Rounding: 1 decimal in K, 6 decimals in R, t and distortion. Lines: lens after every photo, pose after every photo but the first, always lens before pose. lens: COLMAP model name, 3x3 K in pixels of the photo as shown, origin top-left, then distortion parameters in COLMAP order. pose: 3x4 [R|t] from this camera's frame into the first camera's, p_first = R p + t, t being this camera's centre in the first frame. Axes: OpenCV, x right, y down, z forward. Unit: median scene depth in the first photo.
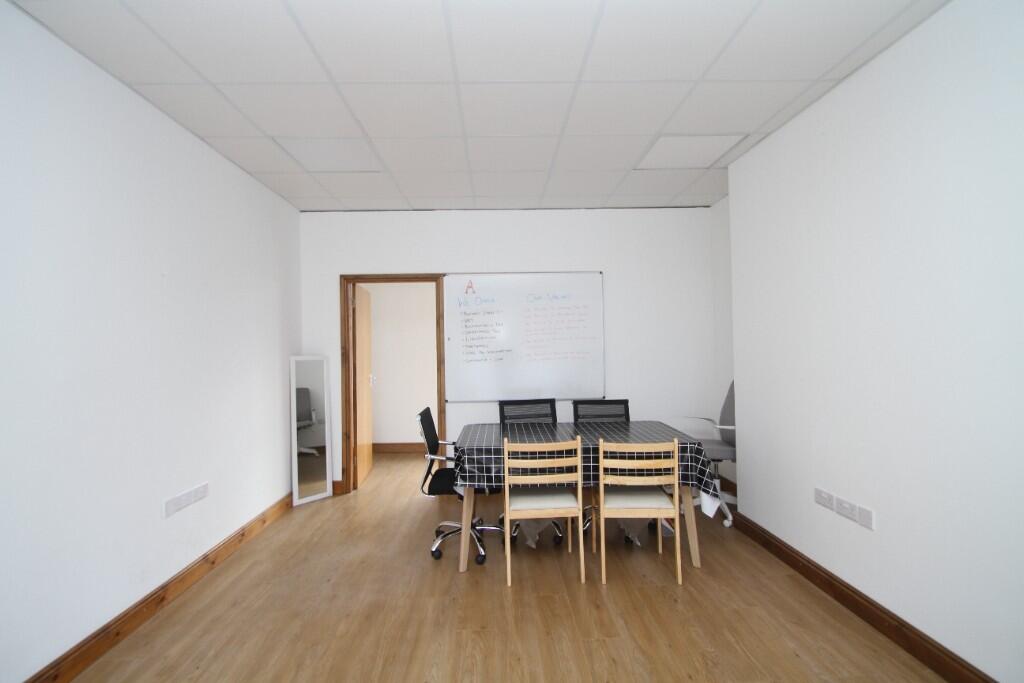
lens RADIAL K [[477.1, 0, 508.9], [0, 477.1, 336.0], [0, 0, 1]] dist [0.013111, -0.013395]
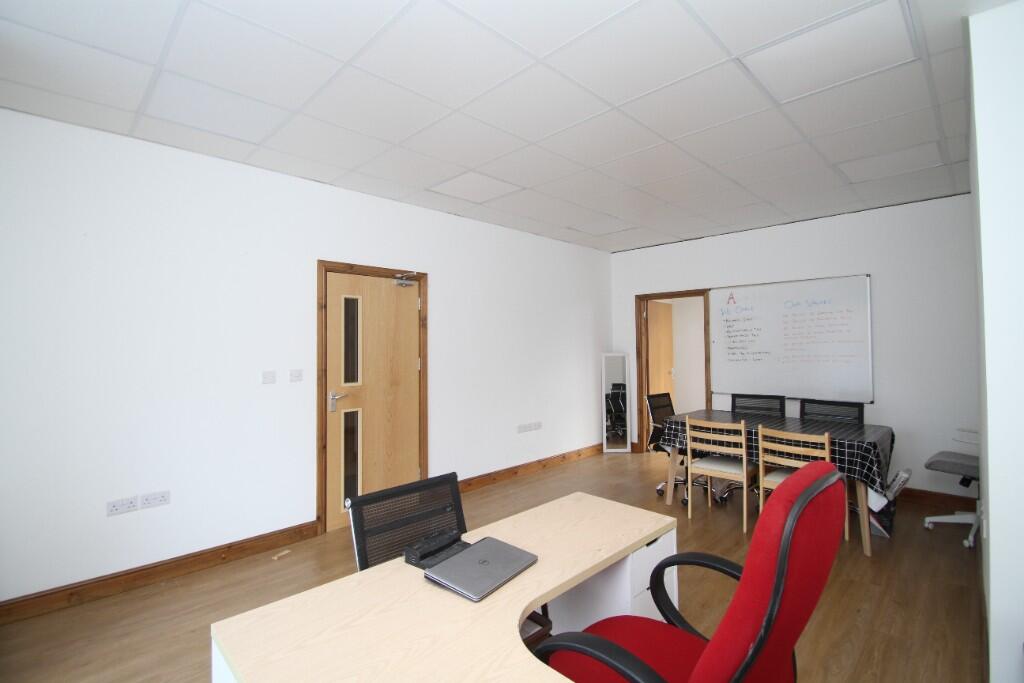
lens RADIAL K [[477.1, 0, 508.9], [0, 477.1, 336.0], [0, 0, 1]] dist [0.013111, -0.013395]
pose [[0.682582, -0.002446, -0.730805, 0.487418], [0.011511, 0.999906, 0.007404, -0.028237], [0.730718, -0.013466, 0.682546, -0.260955]]
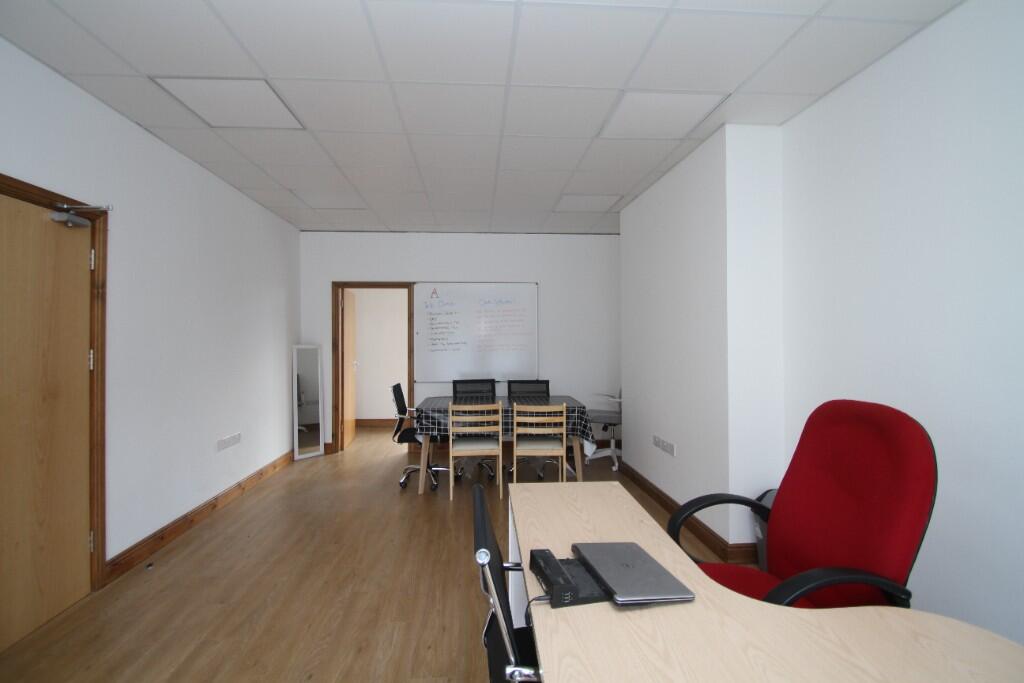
lens RADIAL K [[477.1, 0, 508.9], [0, 477.1, 336.0], [0, 0, 1]] dist [0.013111, -0.013395]
pose [[0.999080, 0.014069, 0.040519, 0.080775], [-0.014574, 0.999819, 0.012190, -0.006740], [-0.040340, -0.012769, 0.999104, -0.347115]]
